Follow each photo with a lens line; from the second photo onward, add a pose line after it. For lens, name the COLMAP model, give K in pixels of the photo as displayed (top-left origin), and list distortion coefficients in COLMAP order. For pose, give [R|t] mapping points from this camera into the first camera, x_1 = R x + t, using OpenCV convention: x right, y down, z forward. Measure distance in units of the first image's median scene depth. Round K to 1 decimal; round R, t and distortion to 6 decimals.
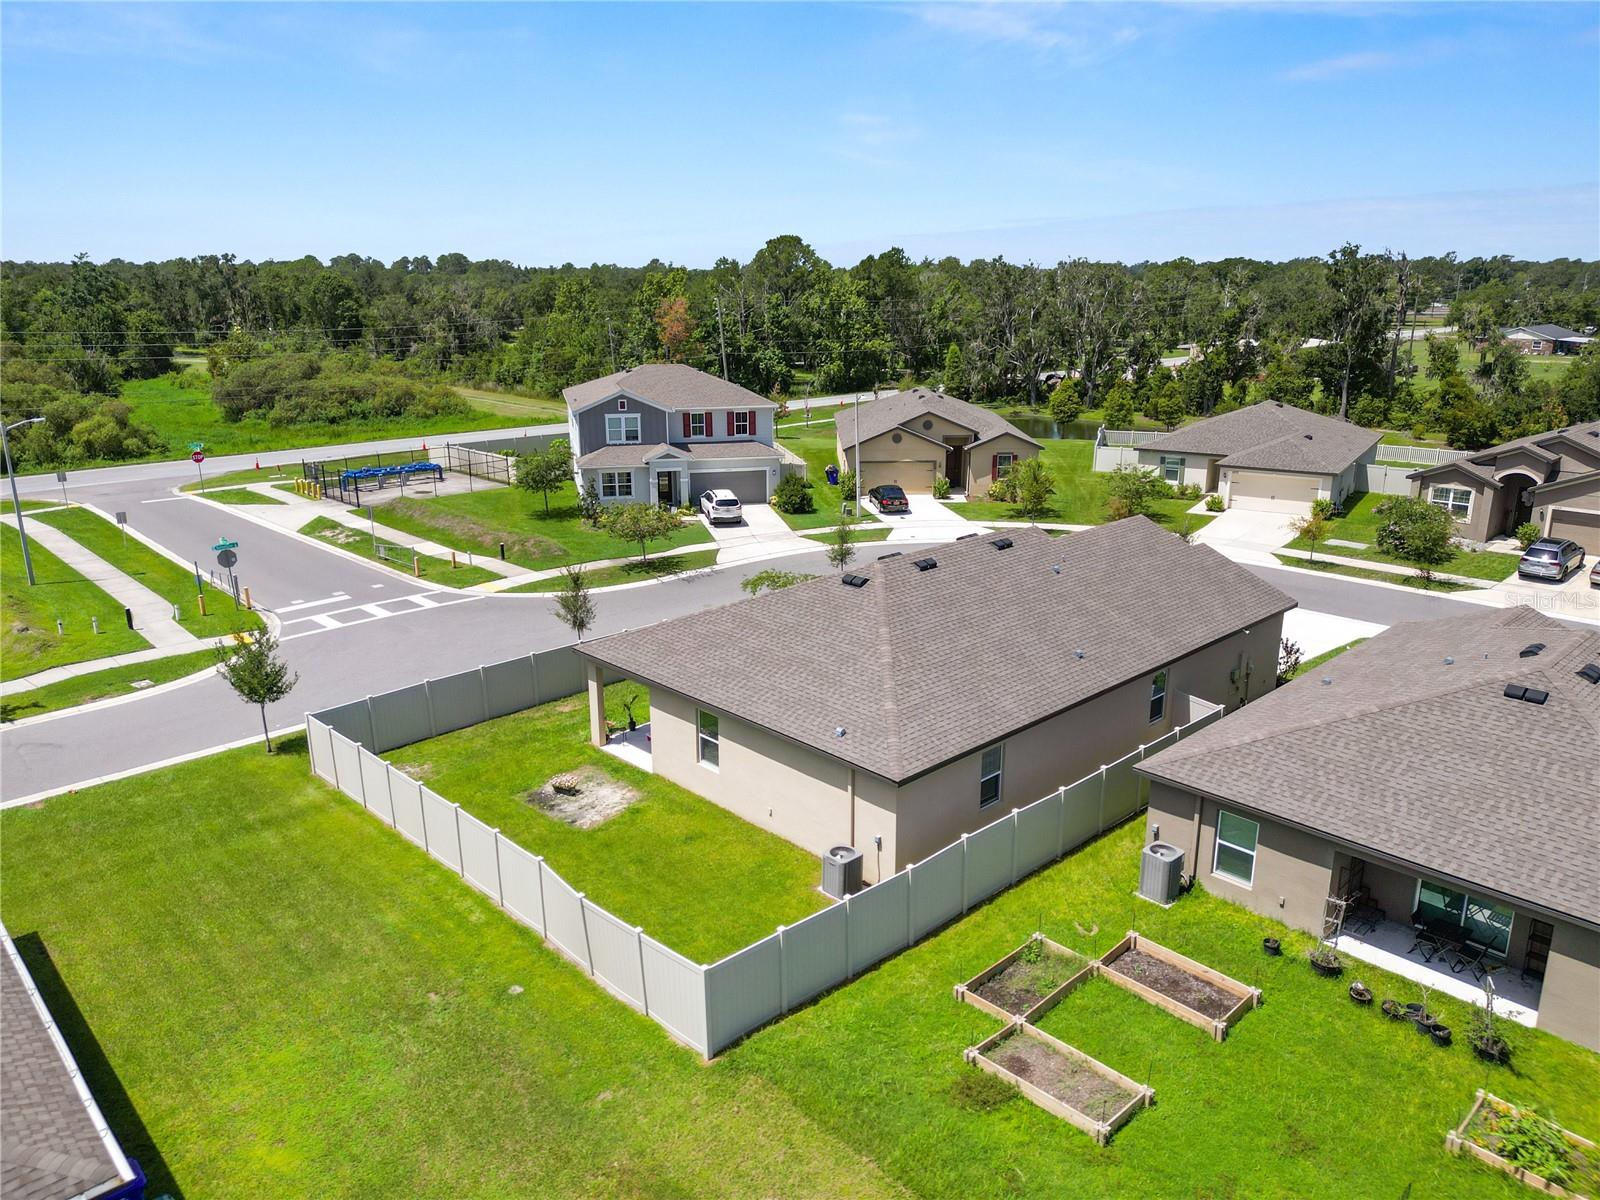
lens RADIAL K [[1126.2, 0, 800.0], [0, 1126.2, 600.0], [0, 0, 1]] dist [0.027451, -0.004038]
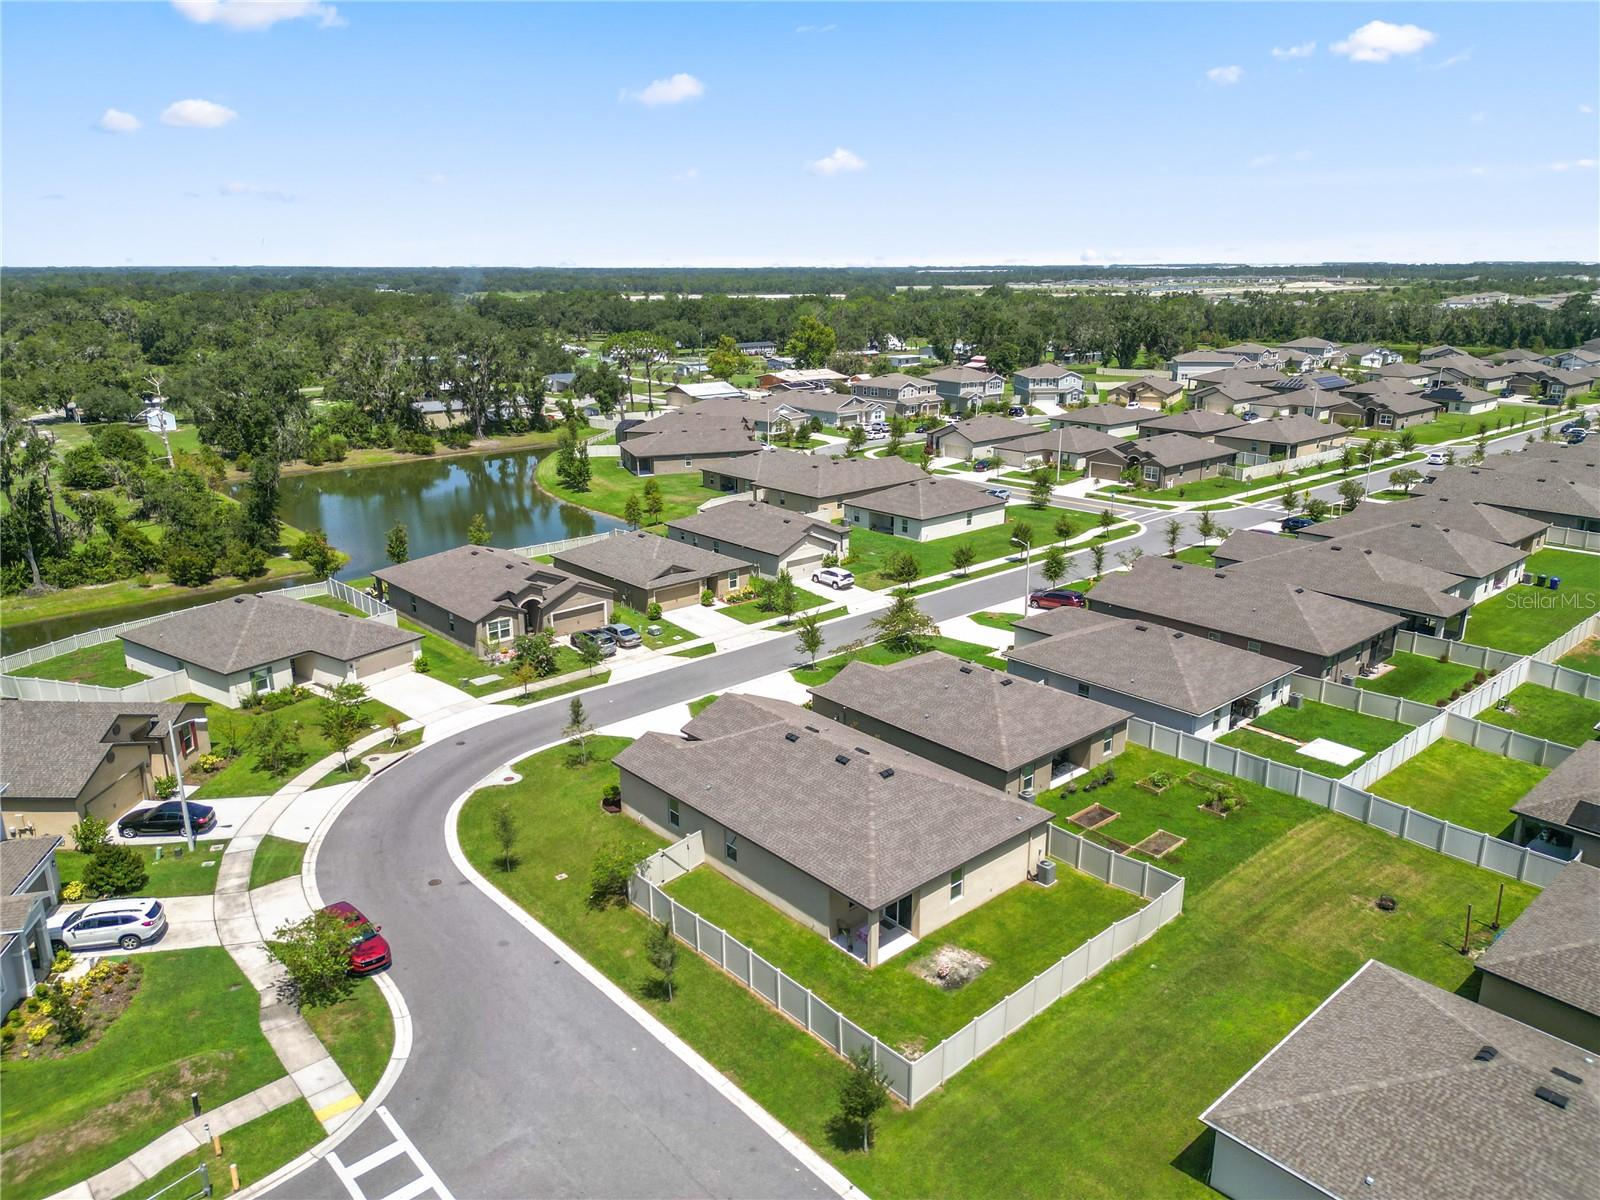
lens RADIAL K [[1126.2, 0, 800.0], [0, 1126.2, 600.0], [0, 0, 1]] dist [0.027451, -0.004038]
pose [[0.030689, -0.280364, 0.959403, -1.358033], [0.275957, 0.924925, 0.261461, -0.668066], [-0.960680, 0.256730, 0.105753, 0.780658]]
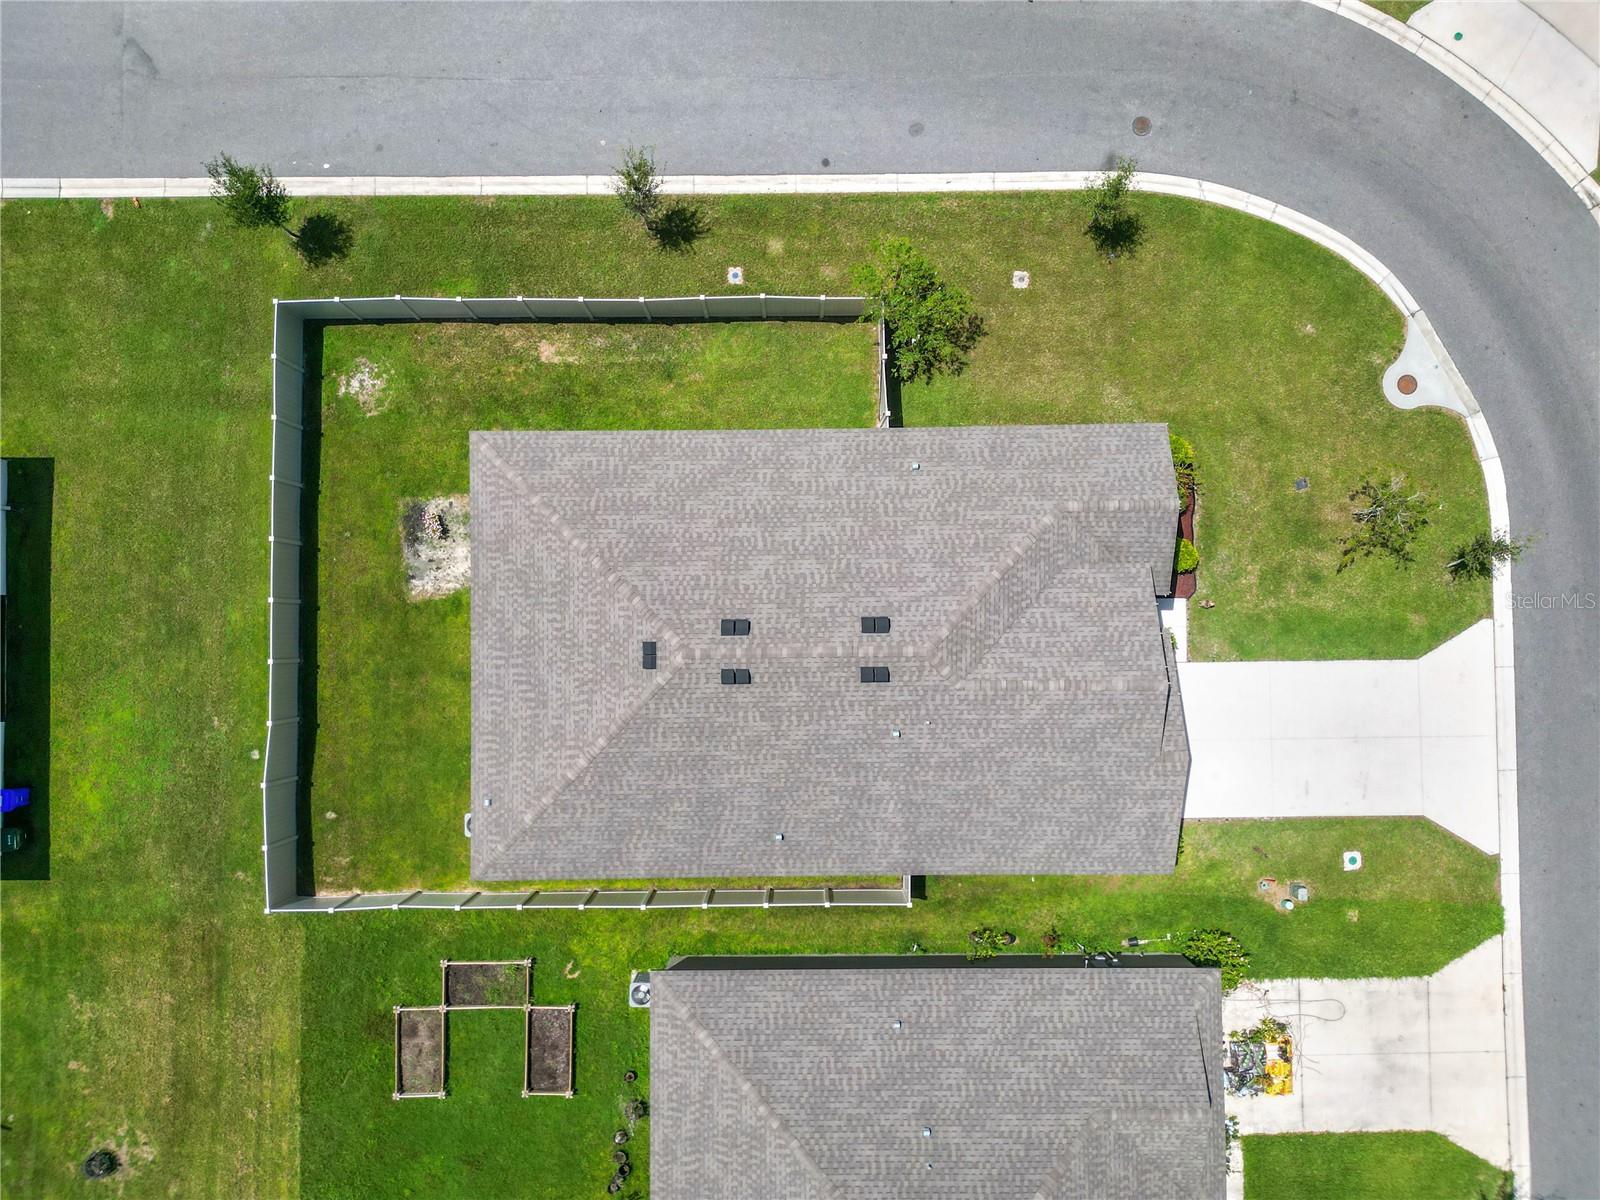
lens RADIAL K [[1126.2, 0, 800.0], [0, 1126.2, 600.0], [0, 0, 1]] dist [0.027451, -0.004038]
pose [[0.730566, 0.682599, -0.018215, 0.115893], [-0.185671, 0.224248, 0.956681, -0.850270], [0.657114, -0.695537, 0.290567, 0.748690]]
